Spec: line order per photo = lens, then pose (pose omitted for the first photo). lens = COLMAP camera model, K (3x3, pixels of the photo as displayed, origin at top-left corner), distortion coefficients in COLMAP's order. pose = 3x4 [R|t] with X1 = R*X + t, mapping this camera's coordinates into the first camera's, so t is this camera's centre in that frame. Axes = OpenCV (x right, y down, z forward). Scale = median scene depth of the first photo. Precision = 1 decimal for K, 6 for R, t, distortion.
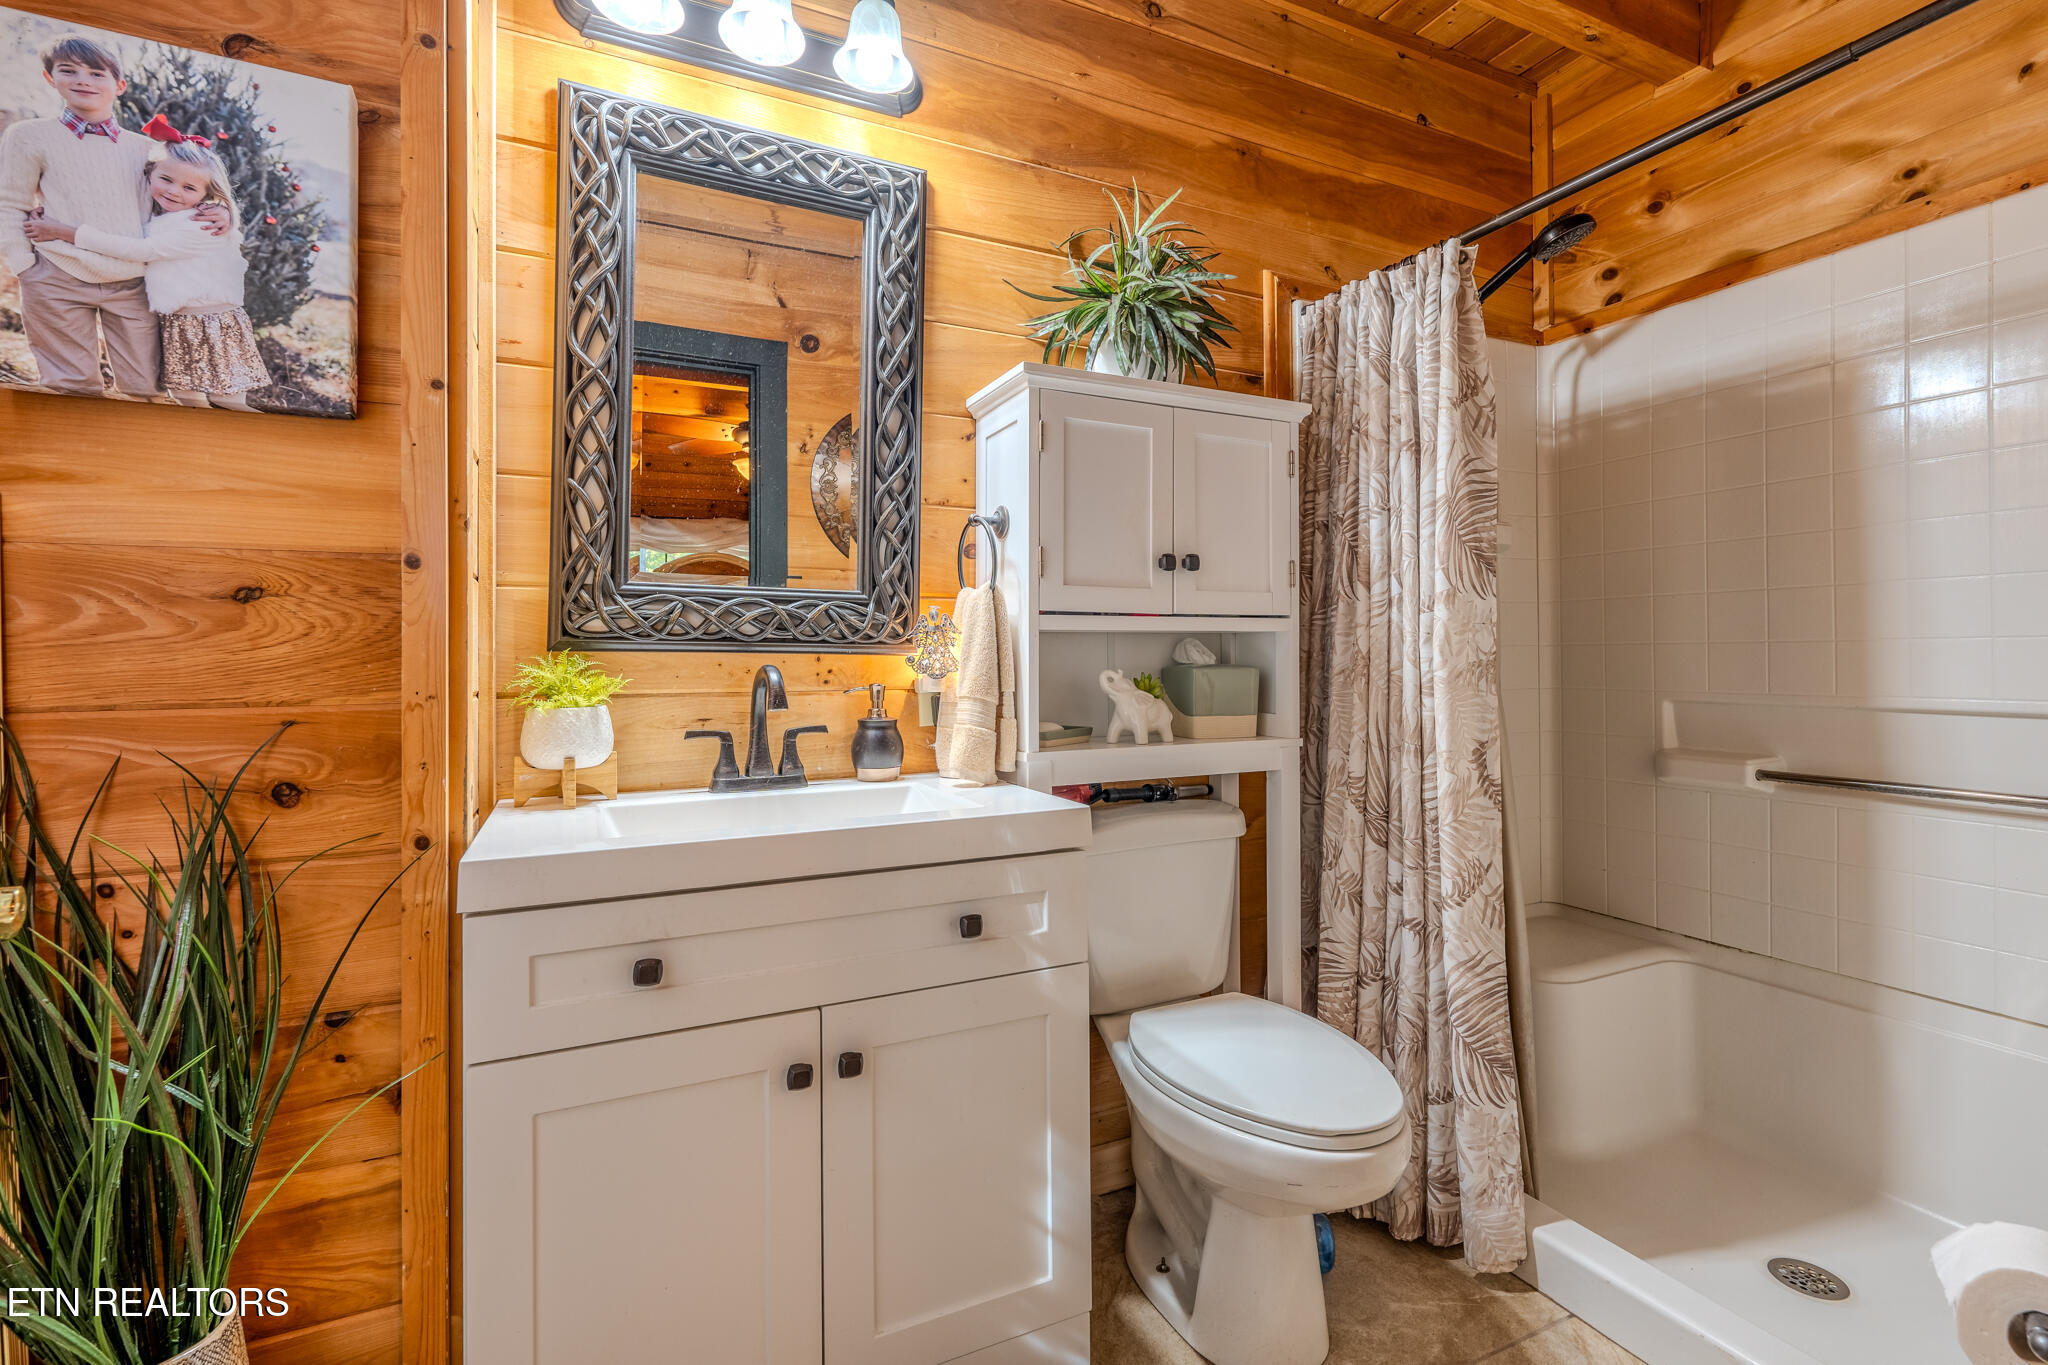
lens RADIAL K [[893.5, 0, 1027.9], [0, 893.5, 678.1], [0, 0, 1]] dist [-0.001819, -0.000116]
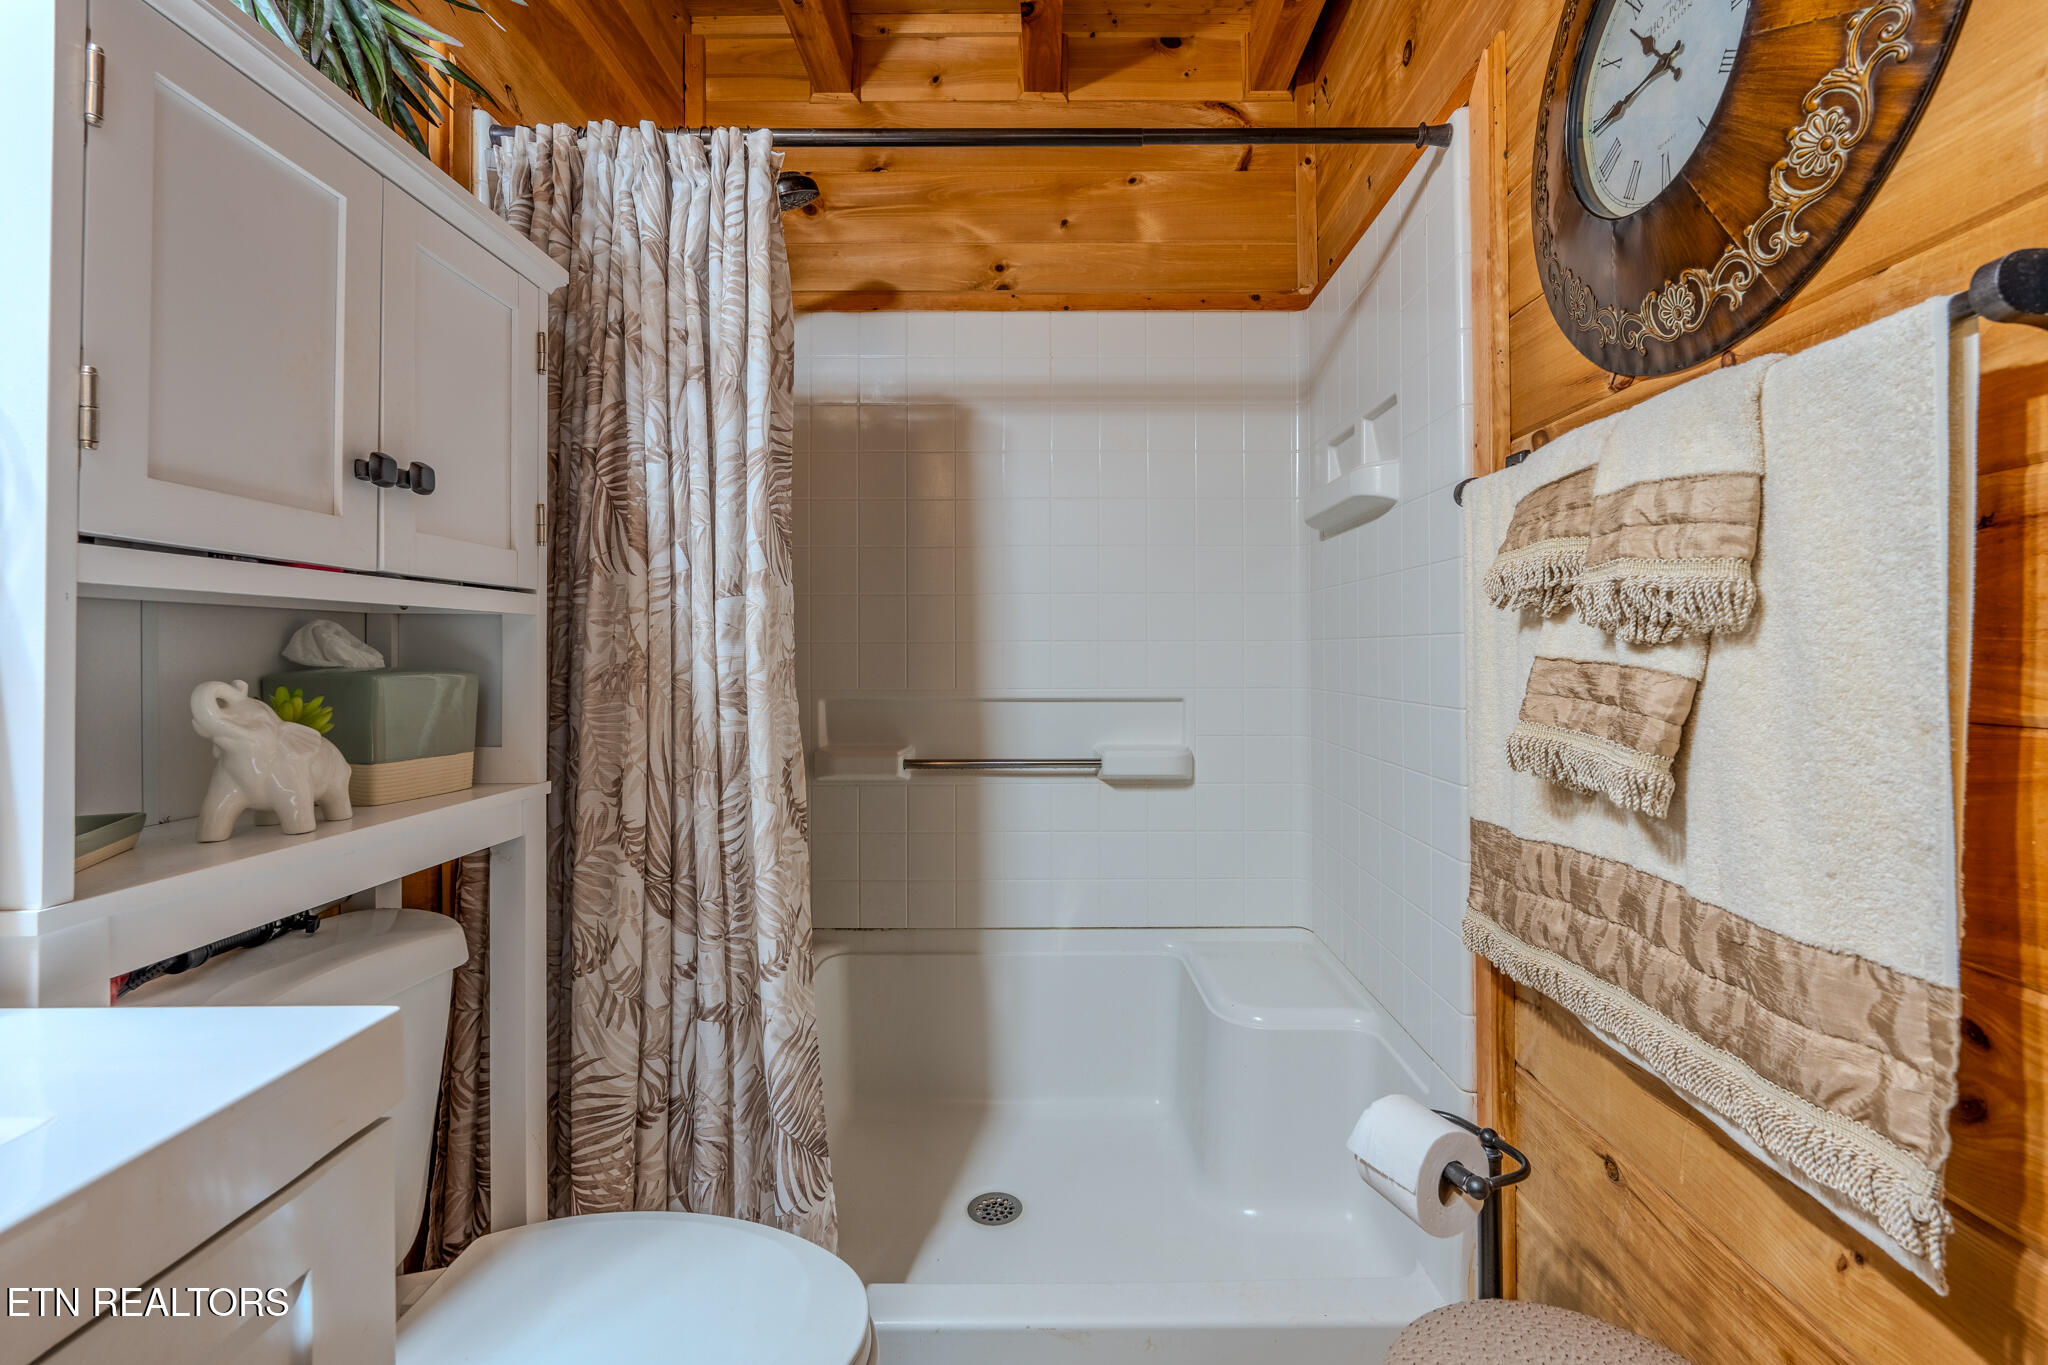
lens RADIAL K [[925.0, 0, 1030.4], [0, 925.0, 651.7], [0, 0, 1]] dist [-0.001746, 0.000153]
pose [[0.437633, 0.006167, 0.899133, -0.147648], [0.020726, 0.999642, -0.016945, -0.007611], [-0.898915, 0.026051, 0.437348, 0.406221]]
